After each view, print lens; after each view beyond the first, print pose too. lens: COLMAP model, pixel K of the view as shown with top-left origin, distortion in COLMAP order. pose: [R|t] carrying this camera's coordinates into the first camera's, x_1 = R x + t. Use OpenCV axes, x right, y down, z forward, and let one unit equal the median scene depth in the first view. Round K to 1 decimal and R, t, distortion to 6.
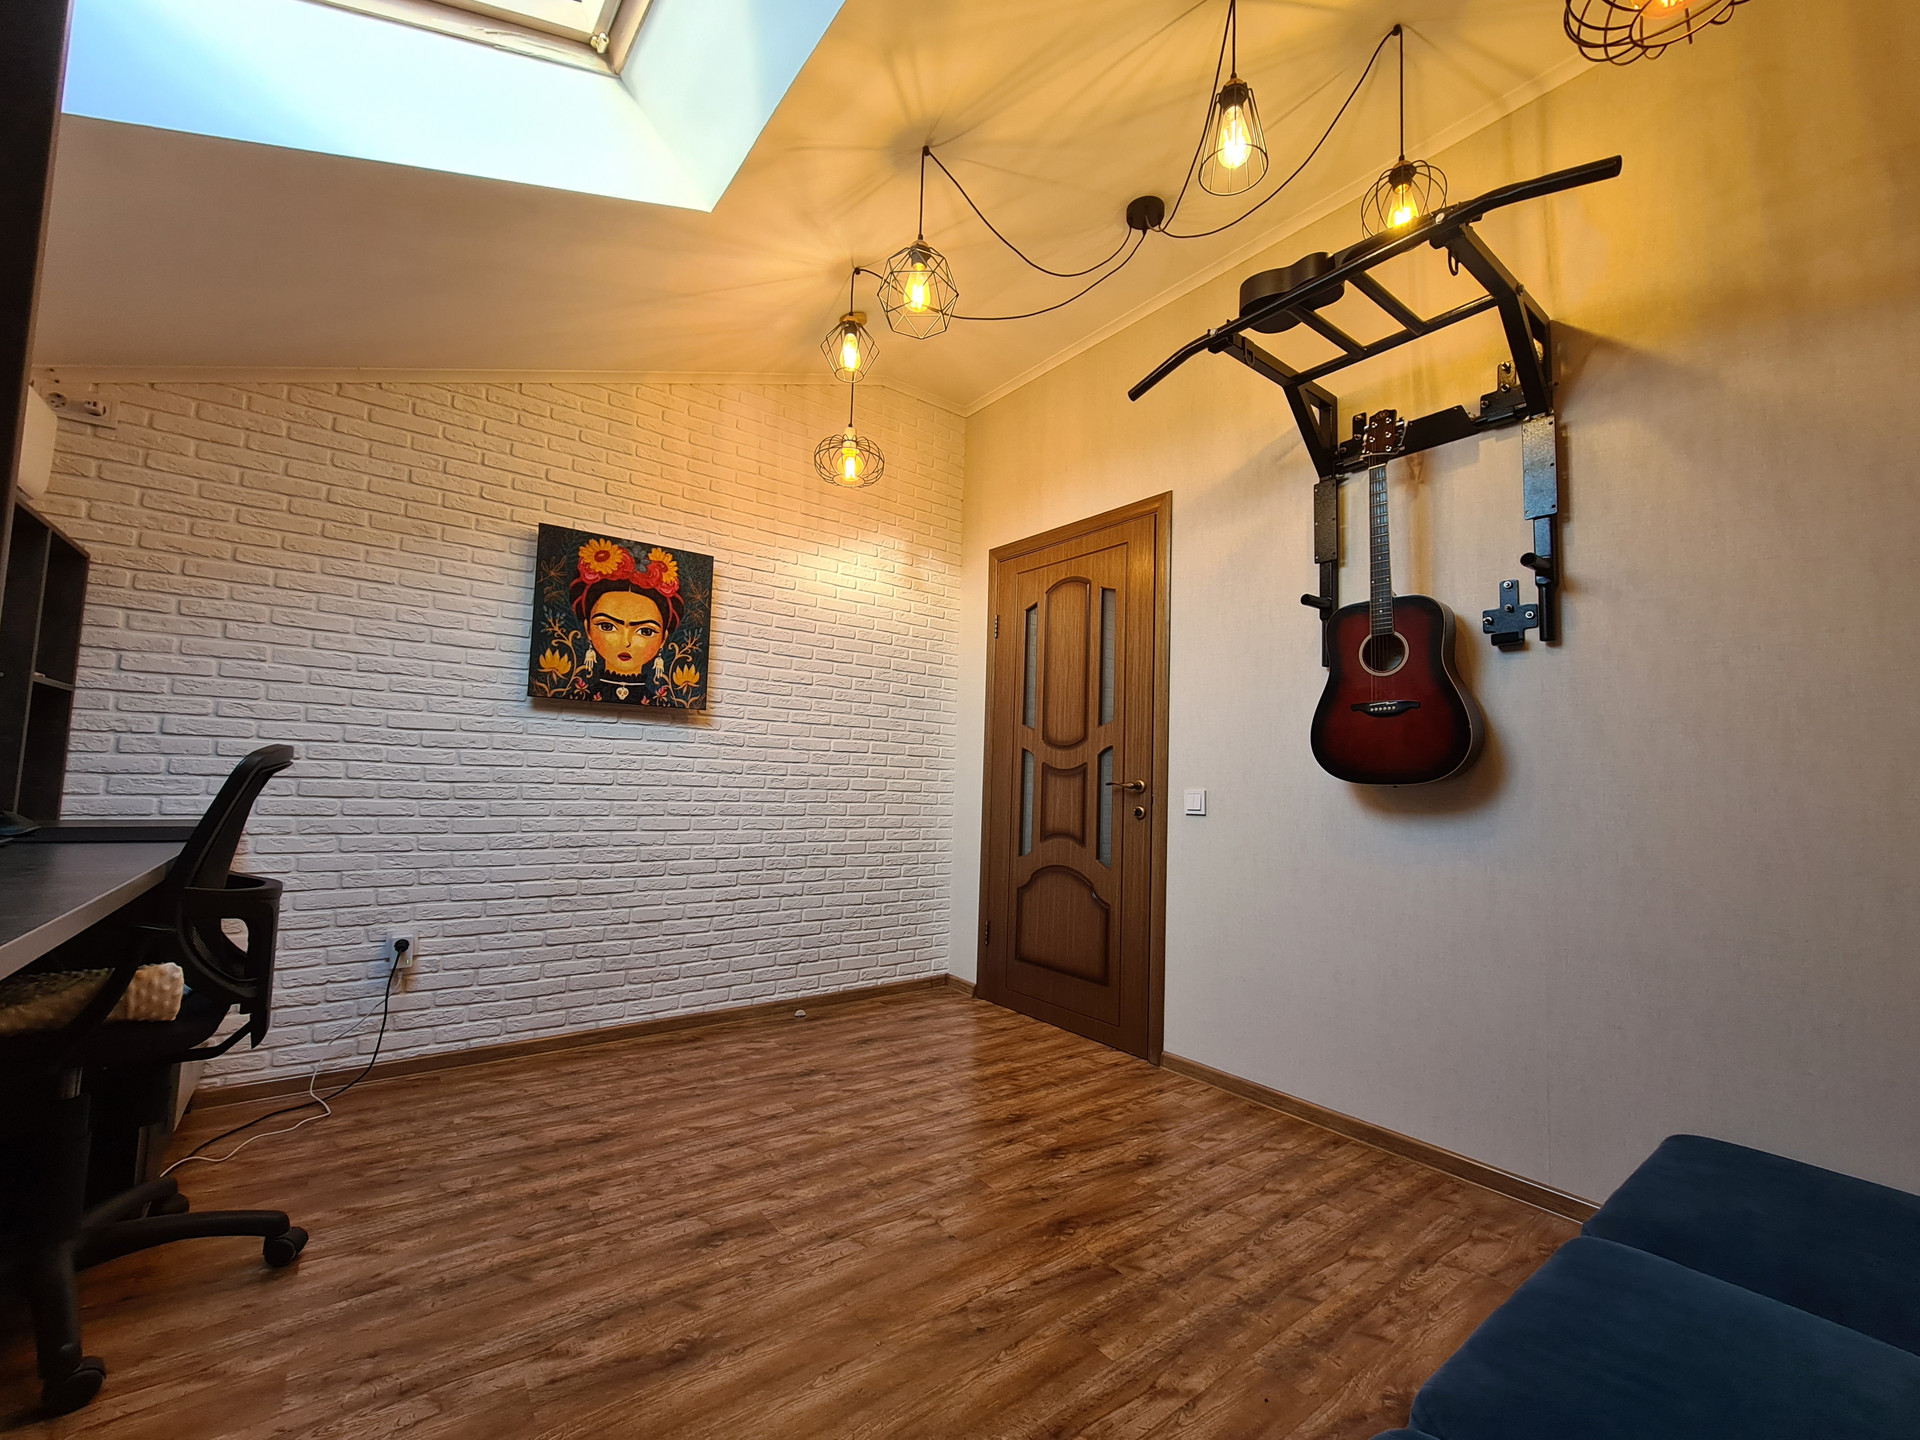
lens RADIAL K [[784.0, 0, 955.0], [0, 784.0, 709.3], [0, 0, 1]] dist [0.003260, -0.001404]
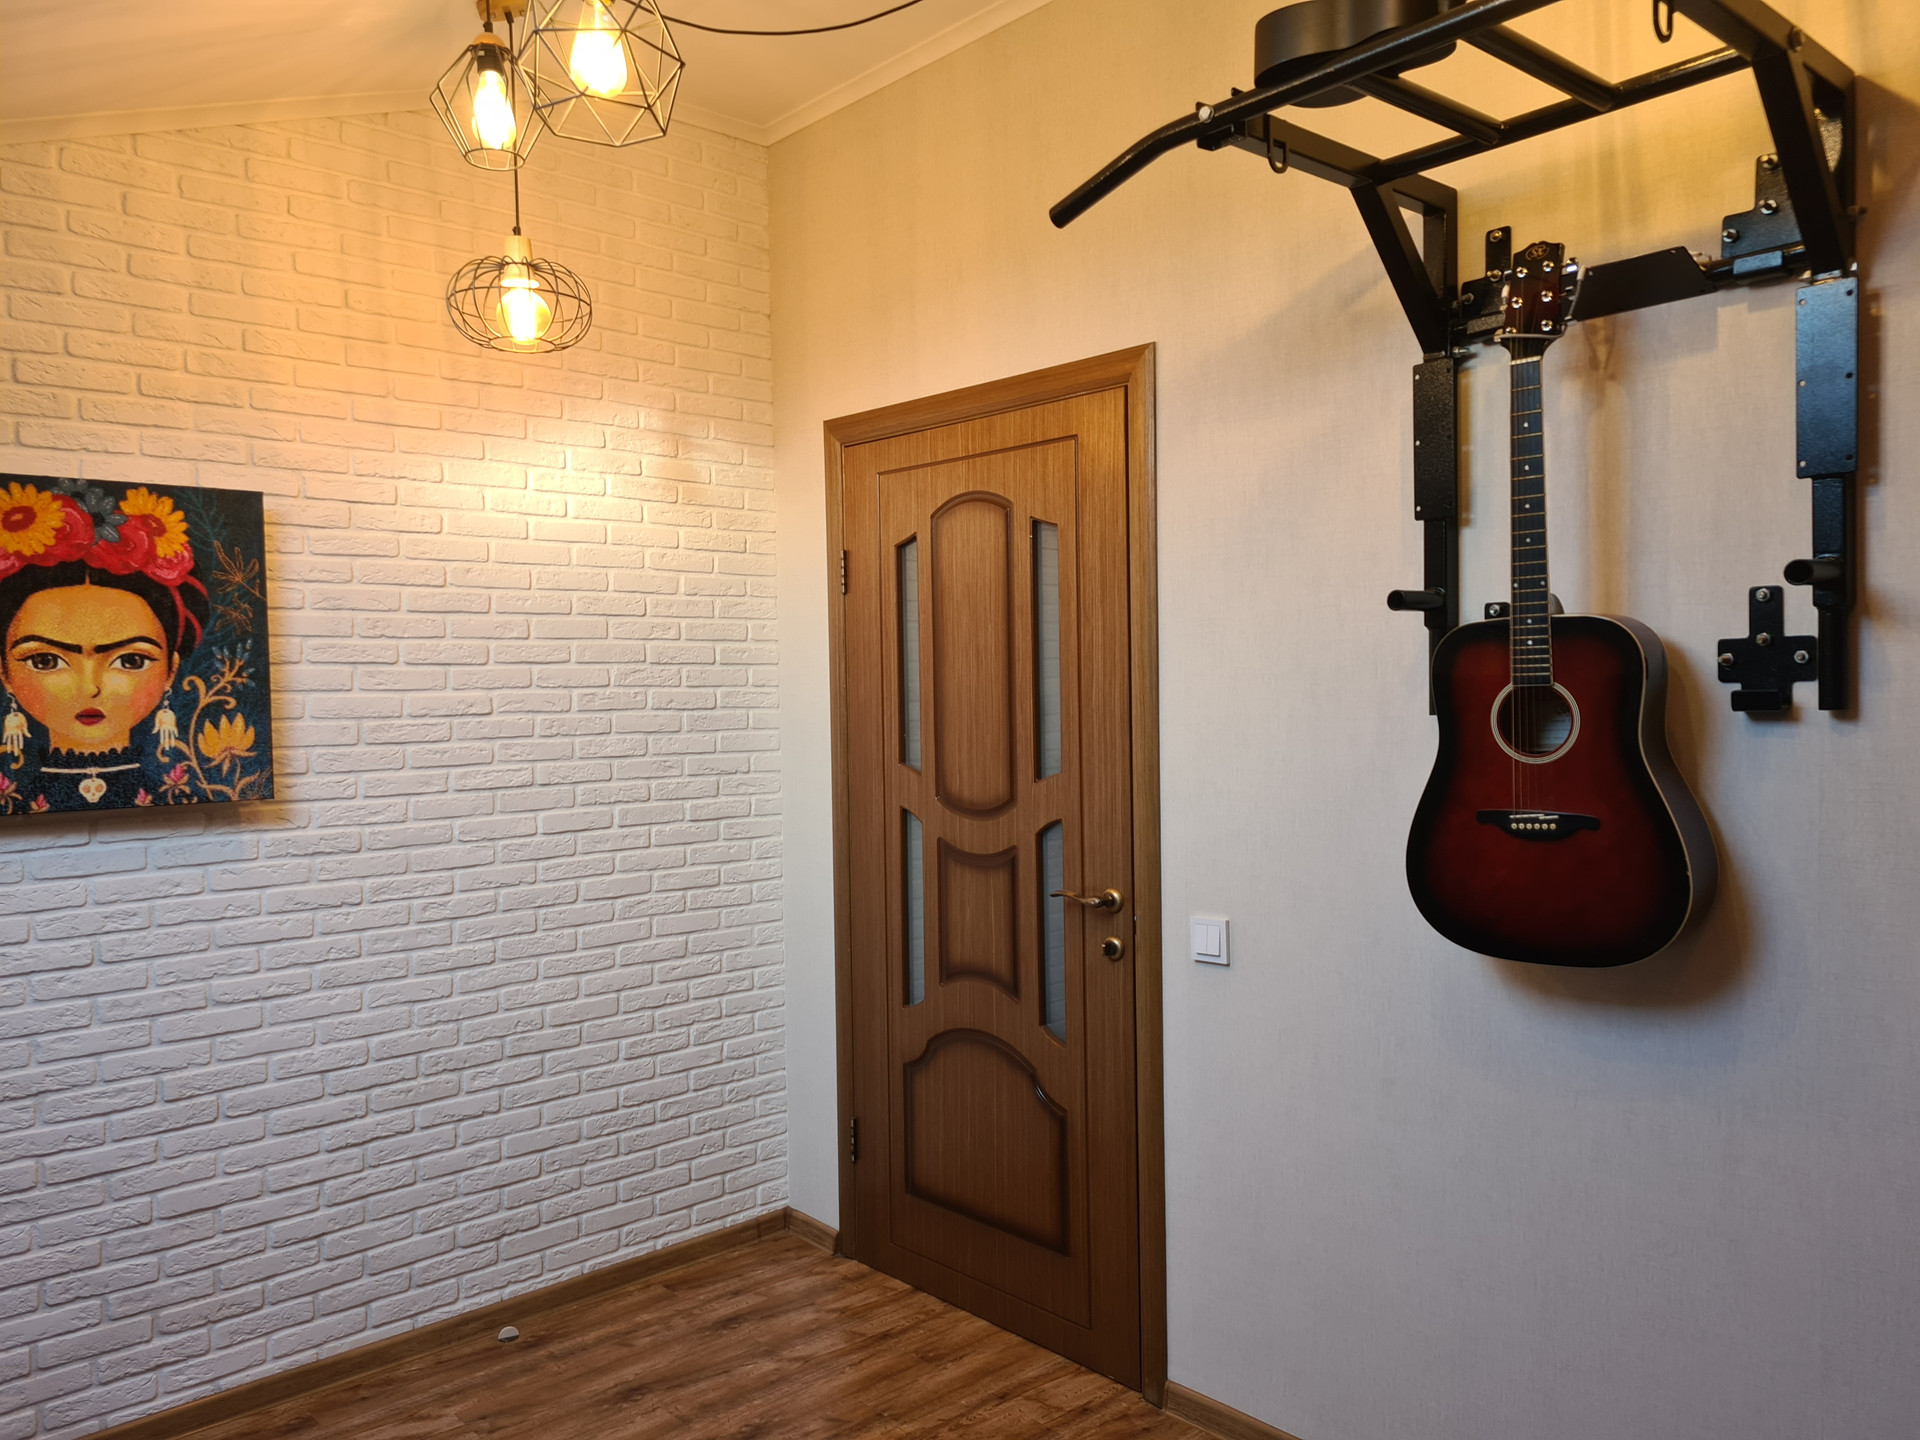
lens RADIAL K [[1433.5, 0, 924.3], [0, 1433.5, 701.9], [0, 0, 1]] dist [0.062080, -0.038393]
pose [[0.996451, -0.051810, 0.066342, 0.050705], [0.044863, 0.993749, 0.102229, -0.153977], [-0.071224, -0.098890, 0.992546, 0.040611]]
